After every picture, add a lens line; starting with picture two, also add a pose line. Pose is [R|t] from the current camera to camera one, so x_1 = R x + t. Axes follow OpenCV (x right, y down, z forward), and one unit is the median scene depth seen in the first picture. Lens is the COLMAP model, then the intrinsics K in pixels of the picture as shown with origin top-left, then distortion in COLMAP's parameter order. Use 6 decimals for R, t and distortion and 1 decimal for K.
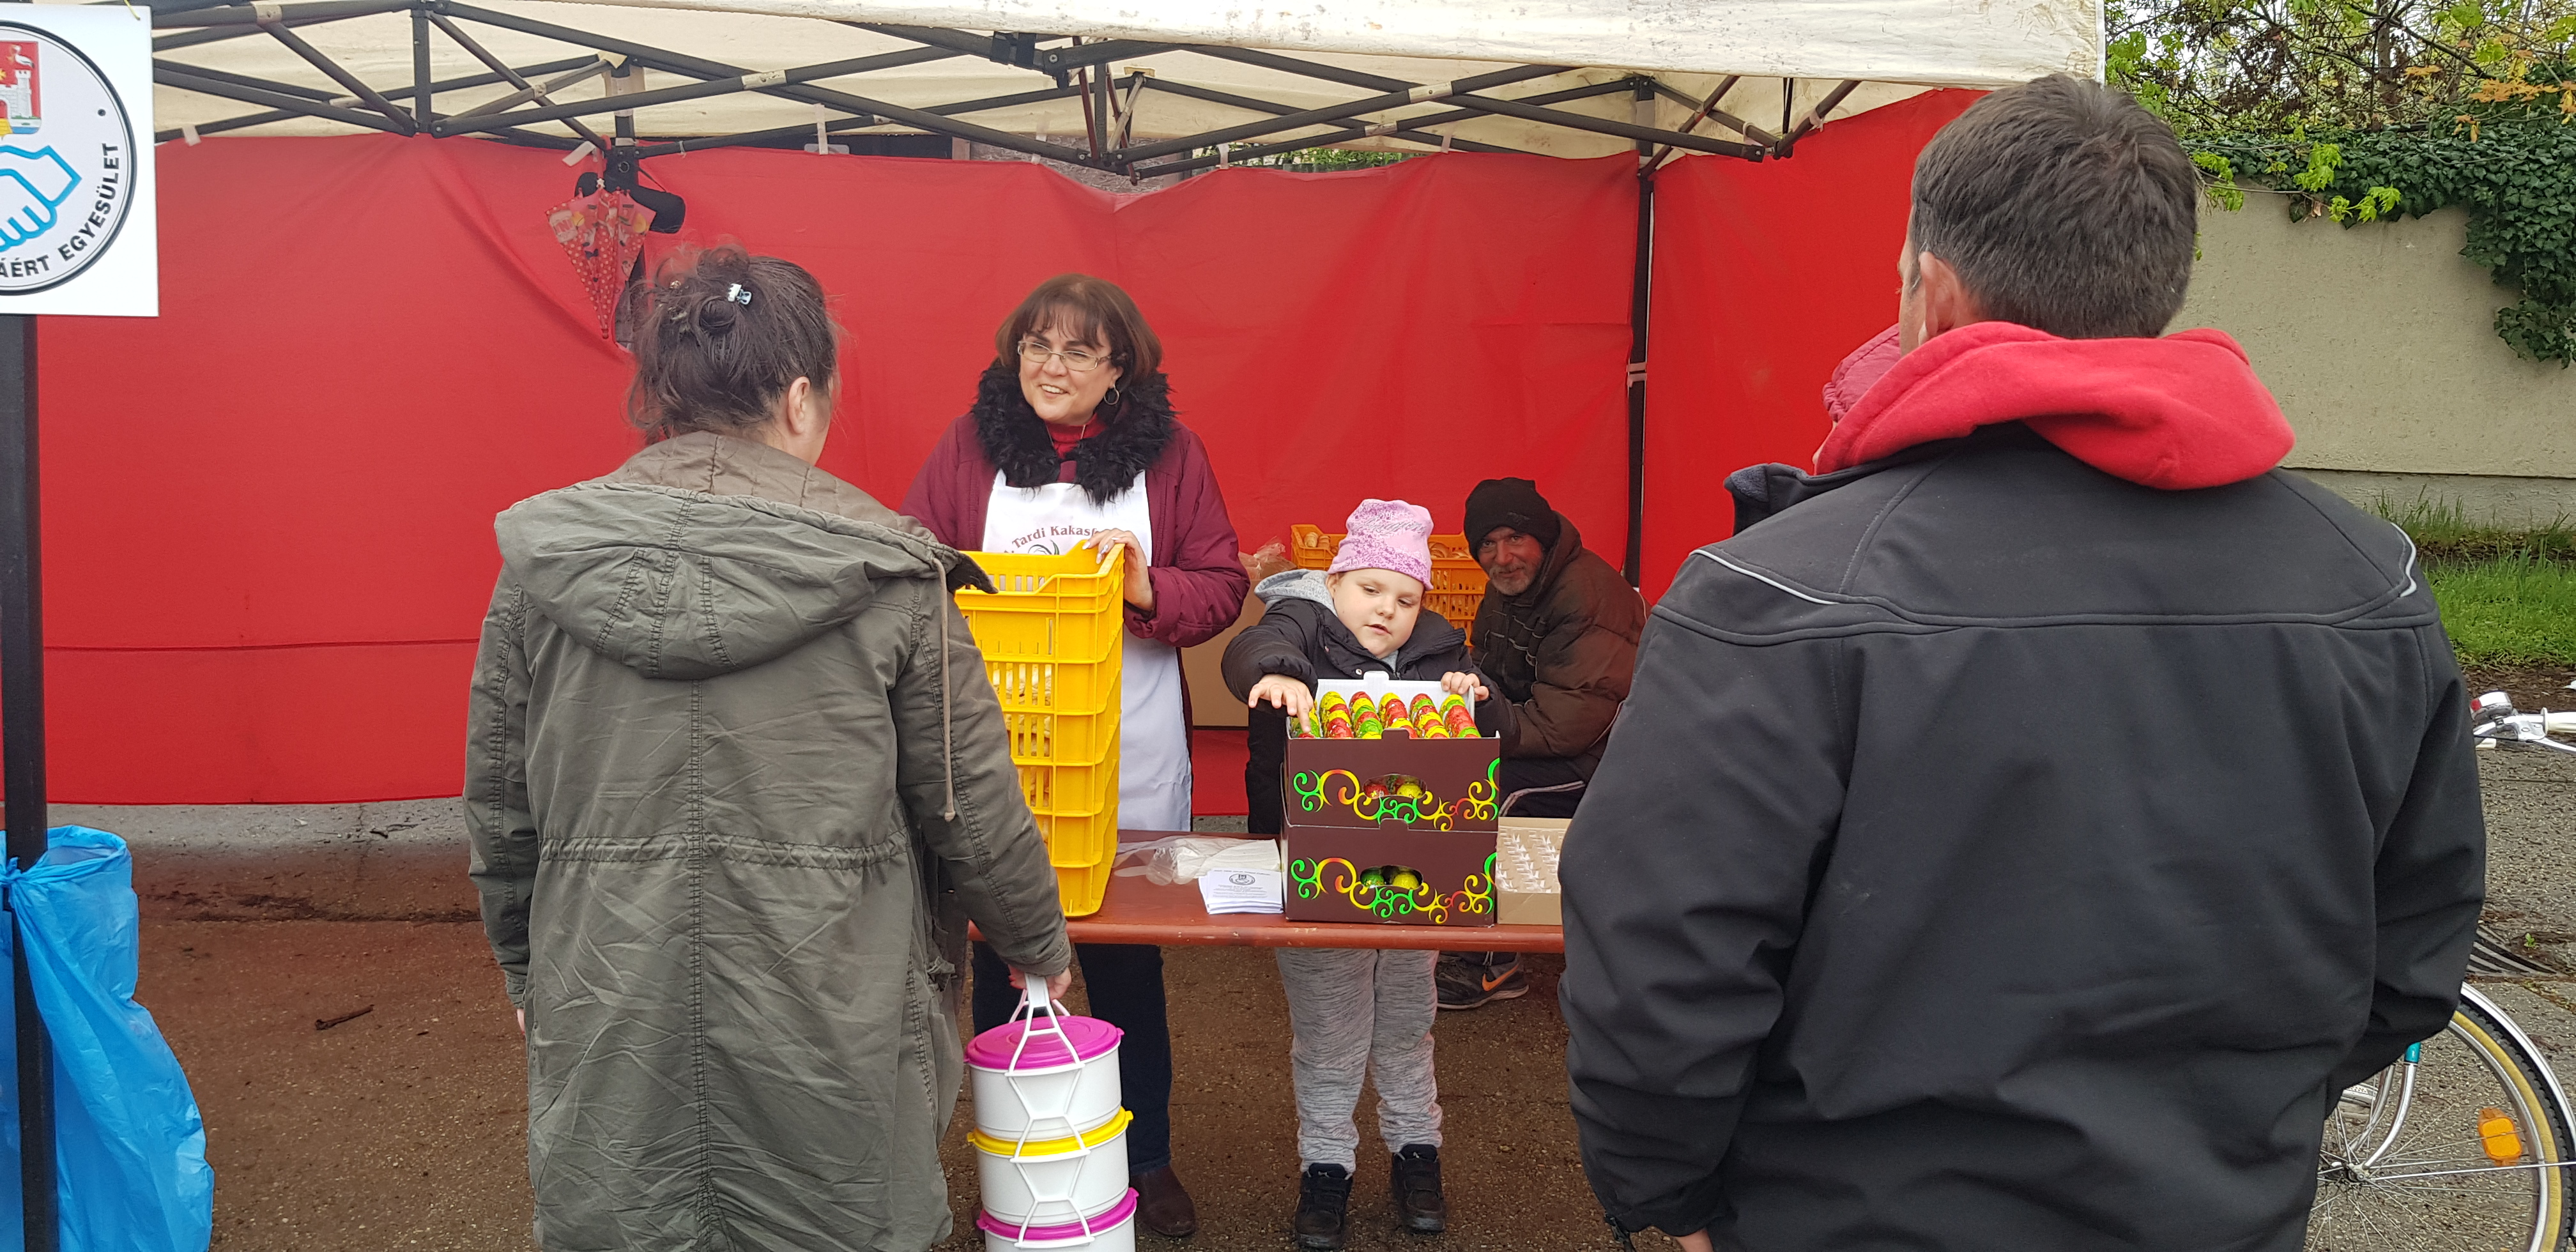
lens RADIAL K [[2085.1, 0, 1244.4], [0, 2085.1, 634.3], [0, 0, 1]] dist [0.094765, -0.175076]
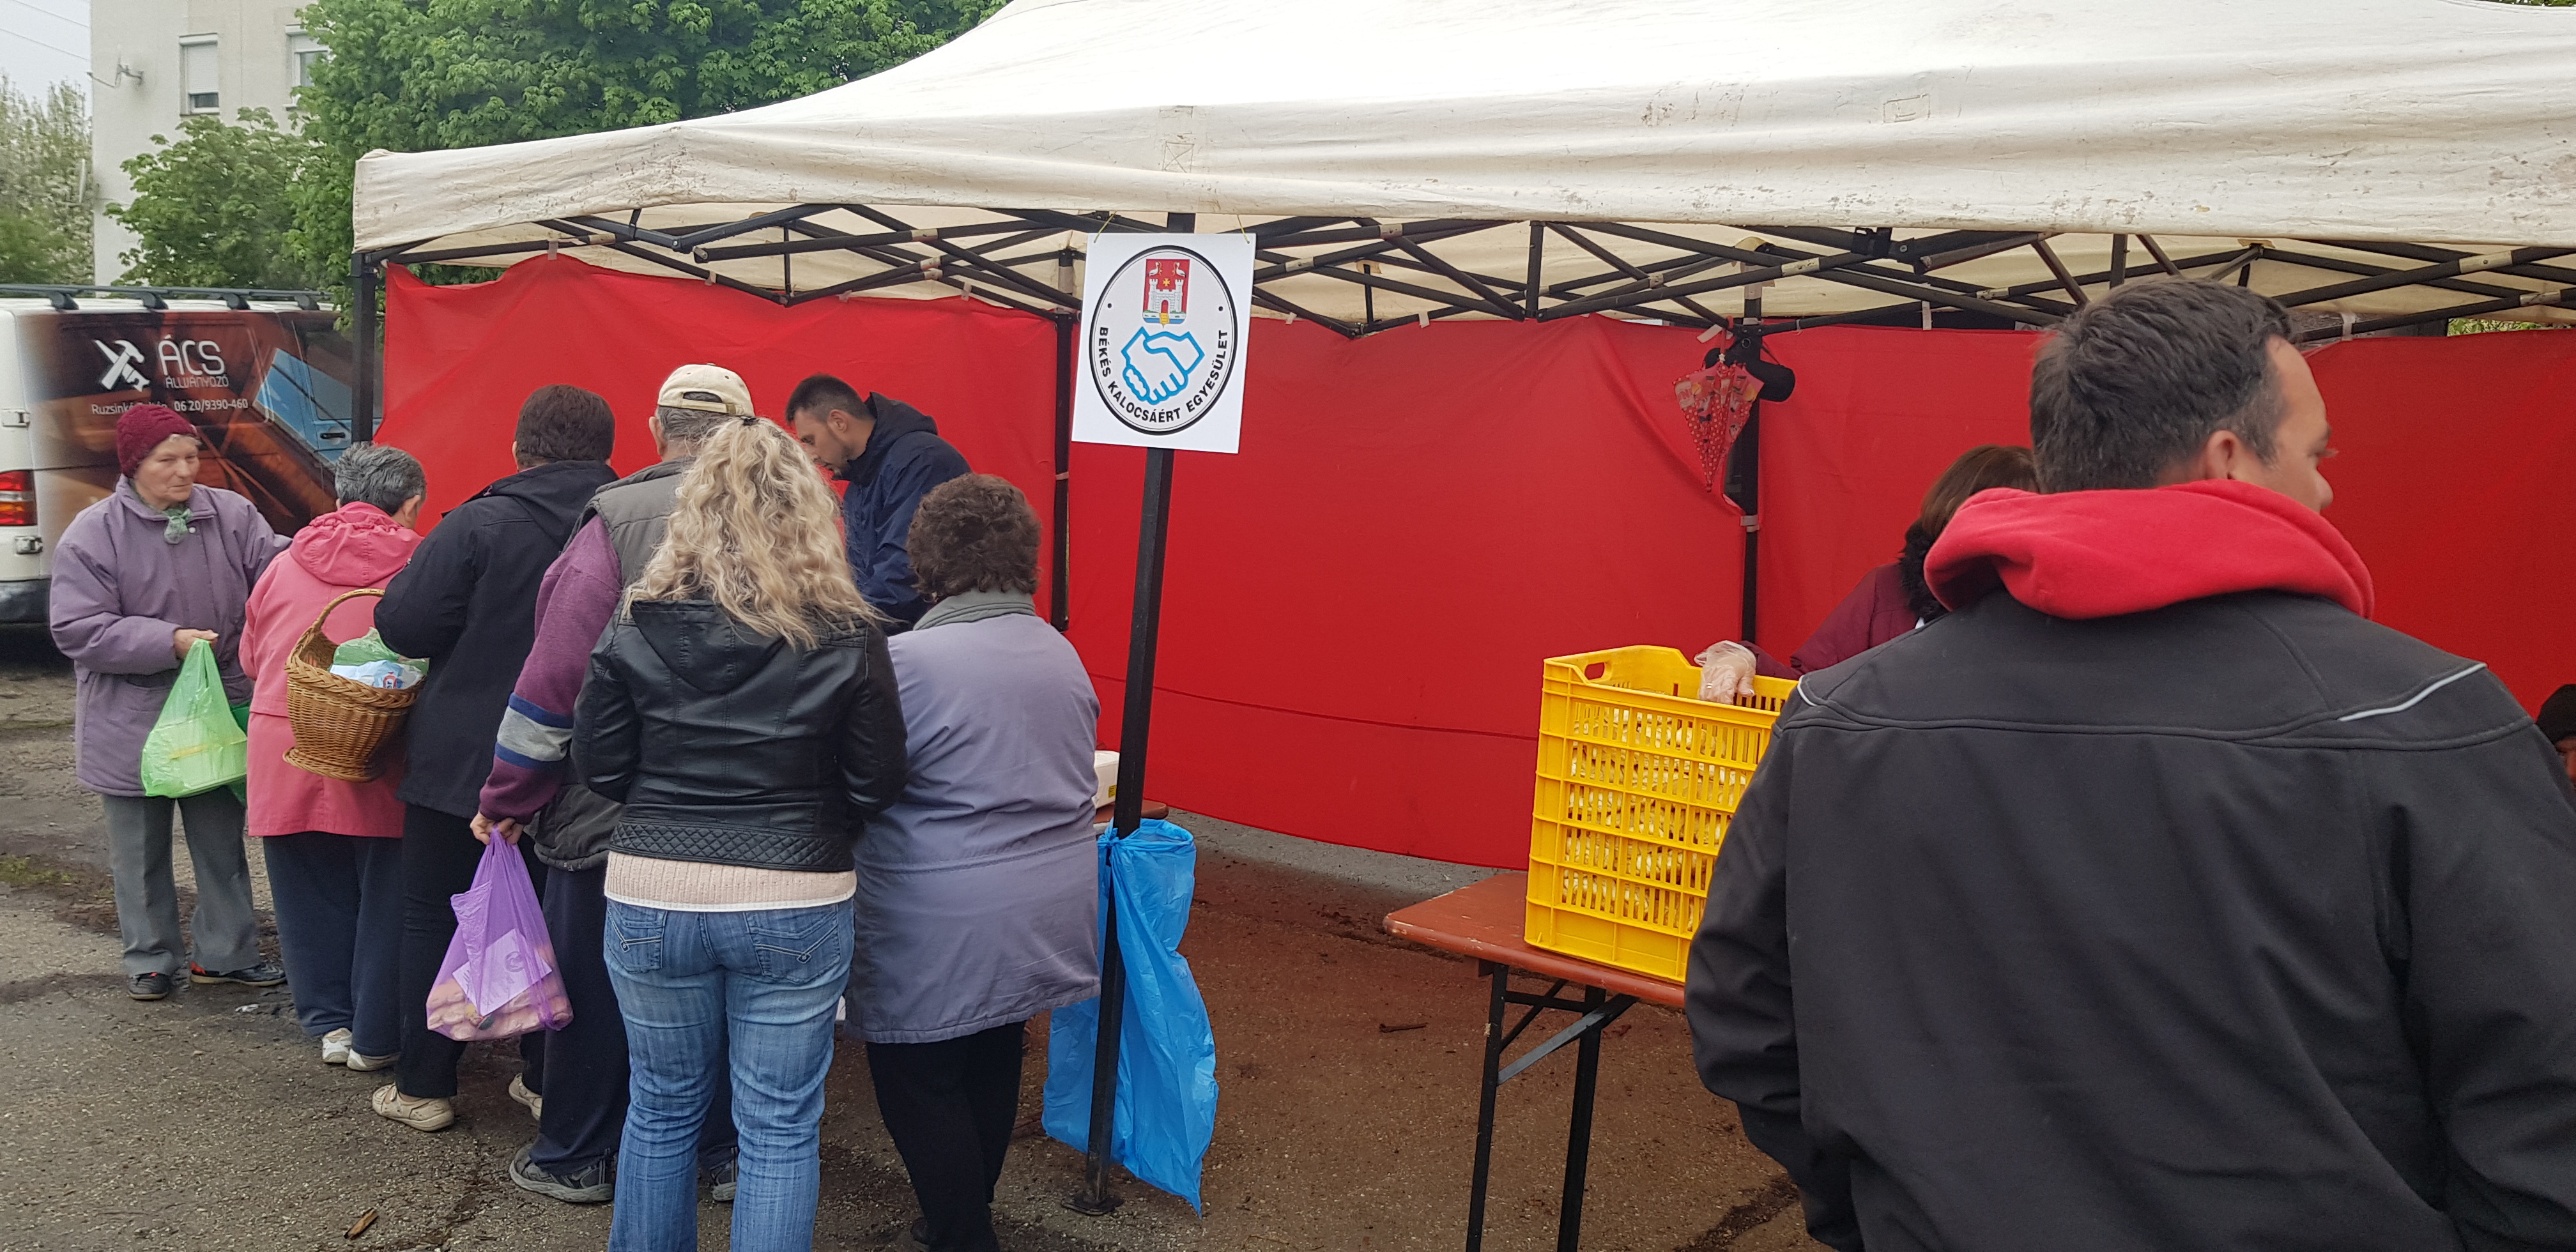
lens RADIAL K [[2085.1, 0, 1244.4], [0, 2085.1, 634.3], [0, 0, 1]] dist [0.094765, -0.175076]
pose [[0.802833, 0.082085, -0.590526, 0.311468], [-0.128640, 0.990996, -0.037137, 0.018921], [0.582160, 0.105780, 0.806164, -0.096603]]
